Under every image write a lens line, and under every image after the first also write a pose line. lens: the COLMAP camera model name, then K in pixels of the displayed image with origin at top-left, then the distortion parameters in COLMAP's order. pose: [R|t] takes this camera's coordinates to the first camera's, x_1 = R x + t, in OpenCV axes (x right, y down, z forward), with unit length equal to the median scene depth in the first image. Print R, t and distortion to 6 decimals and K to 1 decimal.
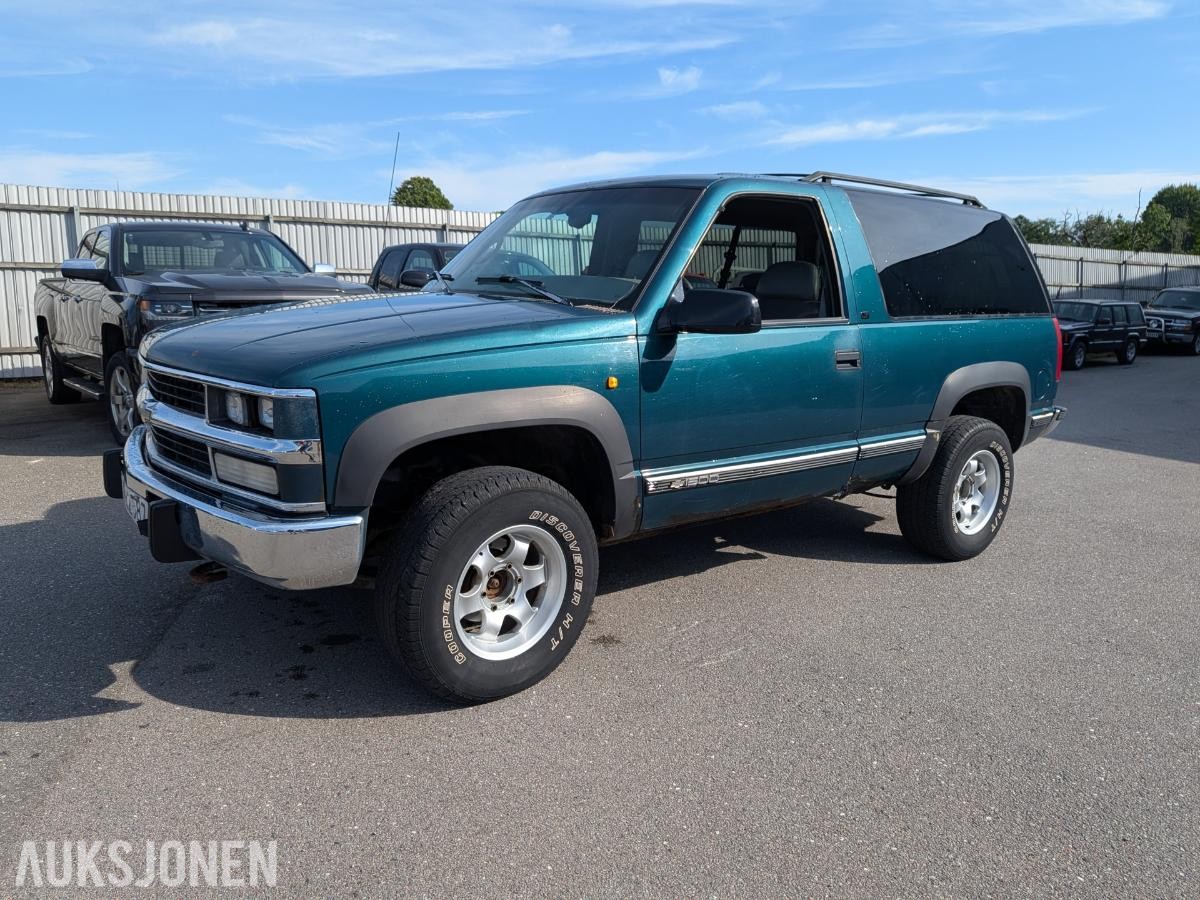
lens RADIAL K [[868.1, 0, 577.2], [0, 868.1, 446.1], [0, 0, 1]] dist [0.022852, -0.038041]
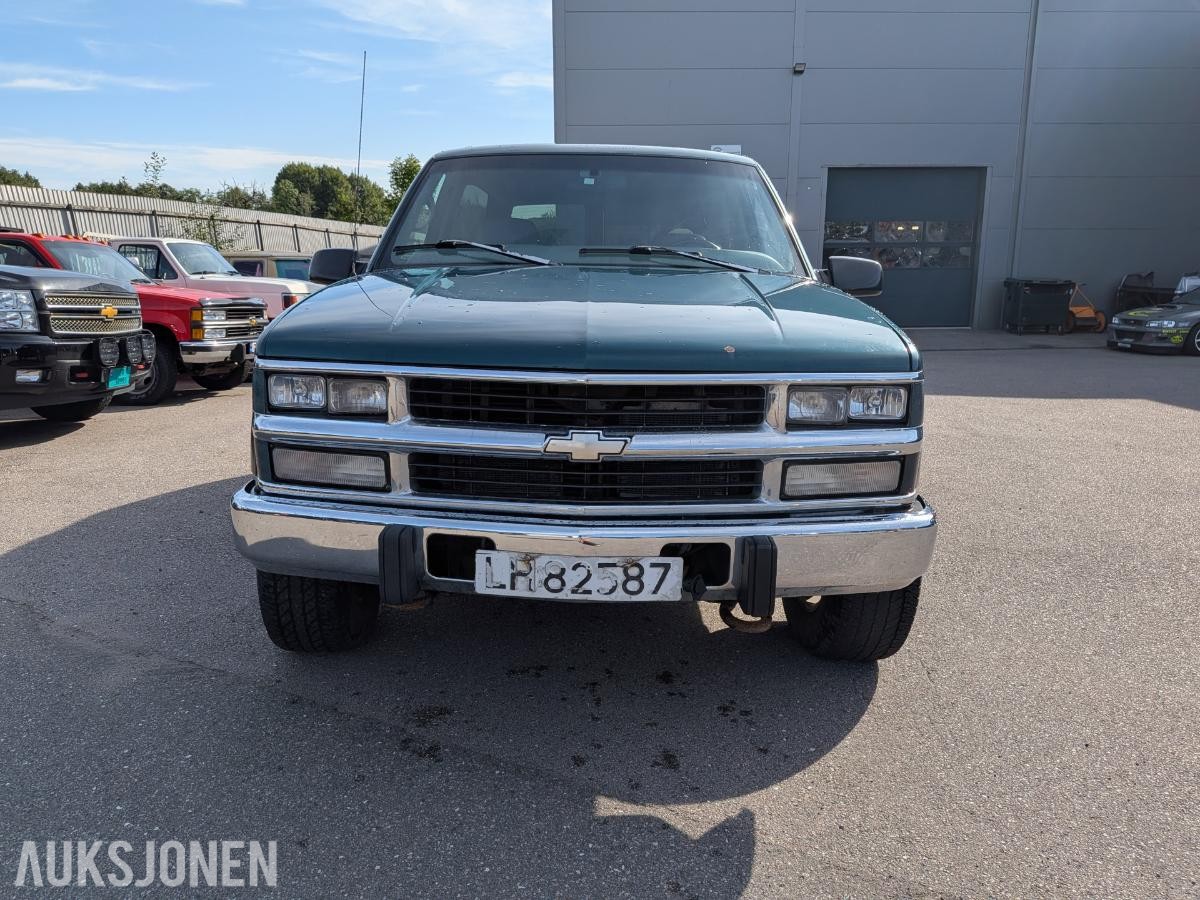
lens RADIAL K [[868.1, 0, 593.9], [0, 868.1, 446.7], [0, 0, 1]] dist [0.022852, -0.038041]
pose [[0.614573, -0.177279, 0.768682, -0.774230], [0.150554, 0.982870, 0.106306, -0.083447], [-0.774360, 0.050396, 0.630735, 0.417936]]
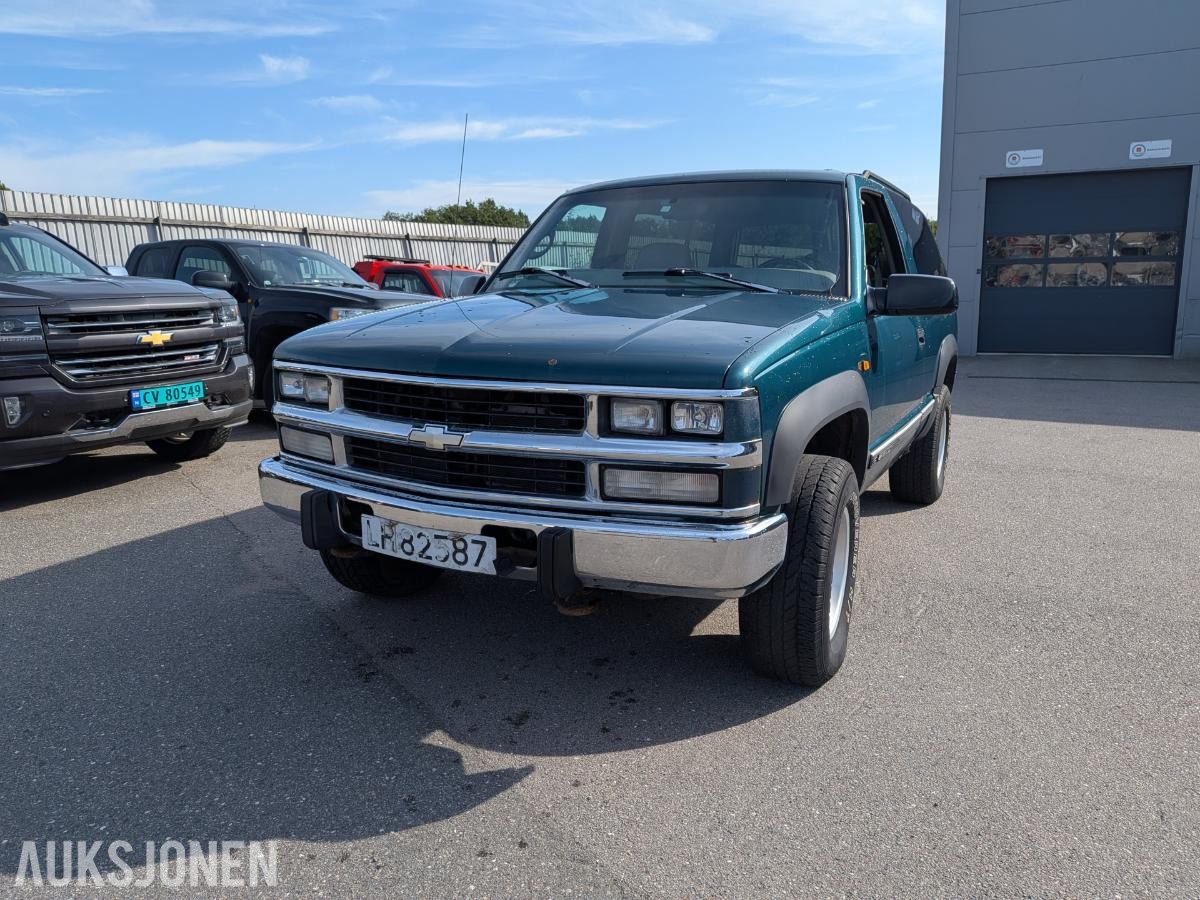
lens RADIAL K [[868.1, 0, 614.8], [0, 868.1, 458.0], [0, 0, 1]] dist [0.022852, -0.038041]
pose [[0.900818, -0.110853, 0.419807, -0.525377], [0.104163, 0.993799, 0.038906, -0.025191], [-0.421517, 0.008681, 0.906779, 0.118389]]
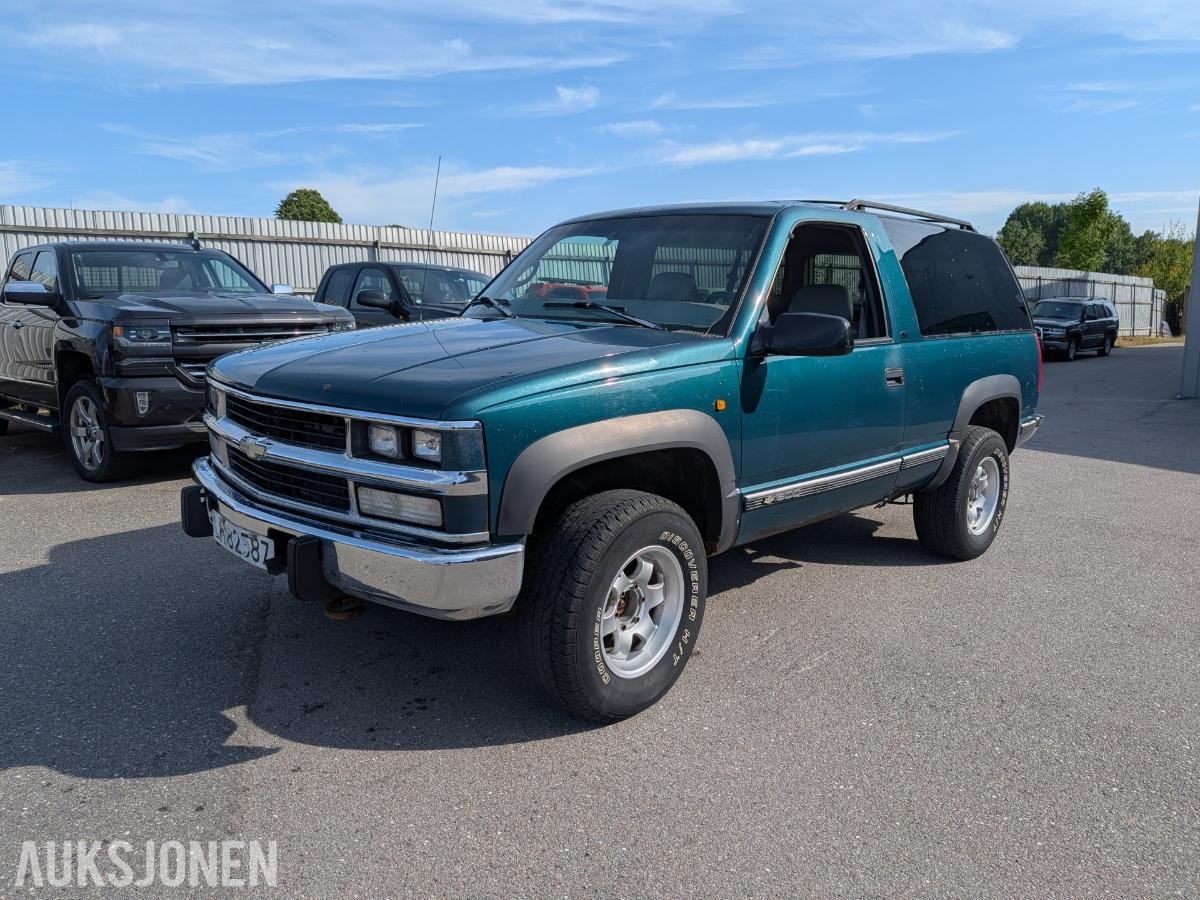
lens RADIAL K [[868.1, 0, 605.3], [0, 868.1, 456.8], [0, 0, 1]] dist [0.022852, -0.038041]
pose [[0.989969, -0.032446, 0.137510, -0.182644], [0.033132, 0.999447, -0.002702, -0.009496], [-0.137346, 0.007230, 0.990497, -0.009447]]
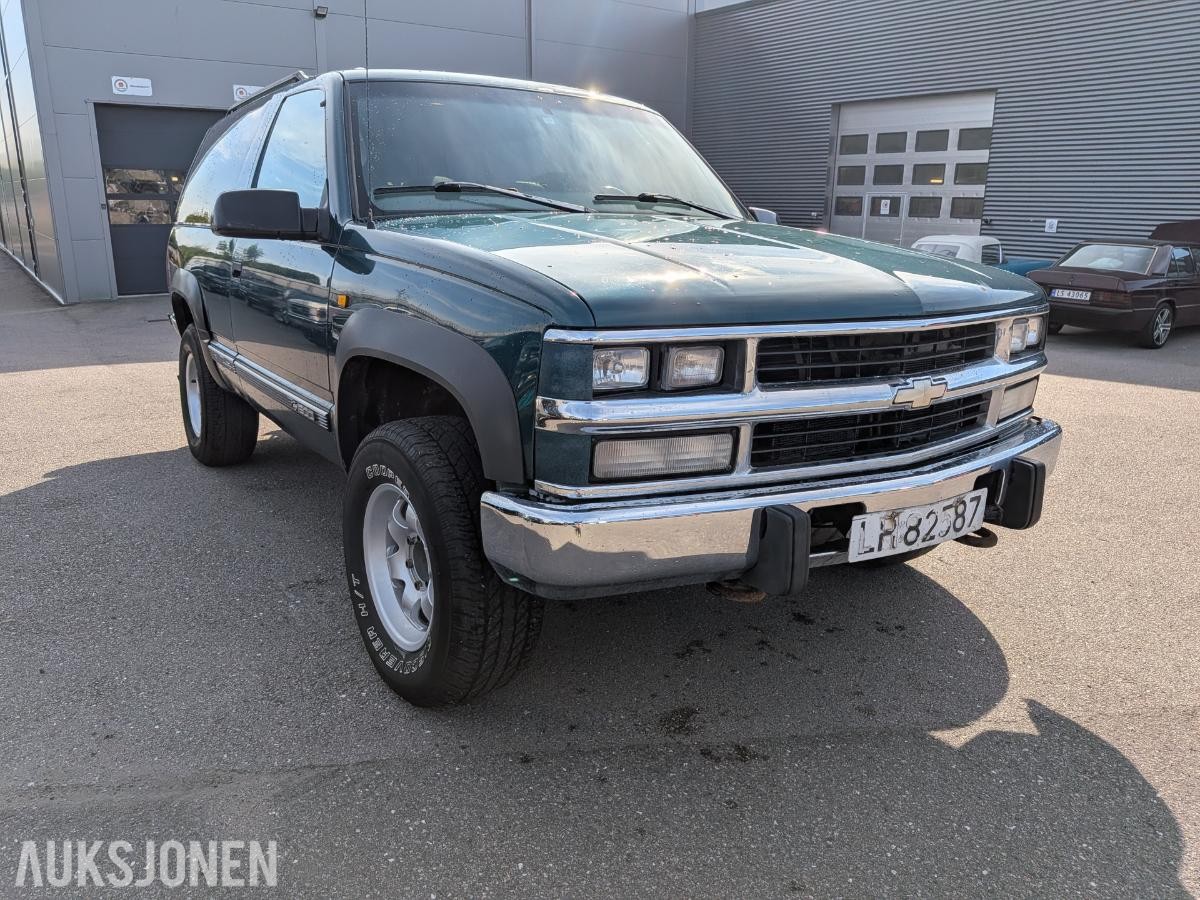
lens RADIAL K [[862.0, 0, 596.3], [0, 862.0, 437.5], [0, 0, 1]] dist [0.012780, -0.025454]
pose [[0.064670, -0.258786, 0.963767, -0.891688], [0.177604, 0.953355, 0.244073, -0.164183], [-0.981975, 0.155385, 0.107614, 0.891721]]
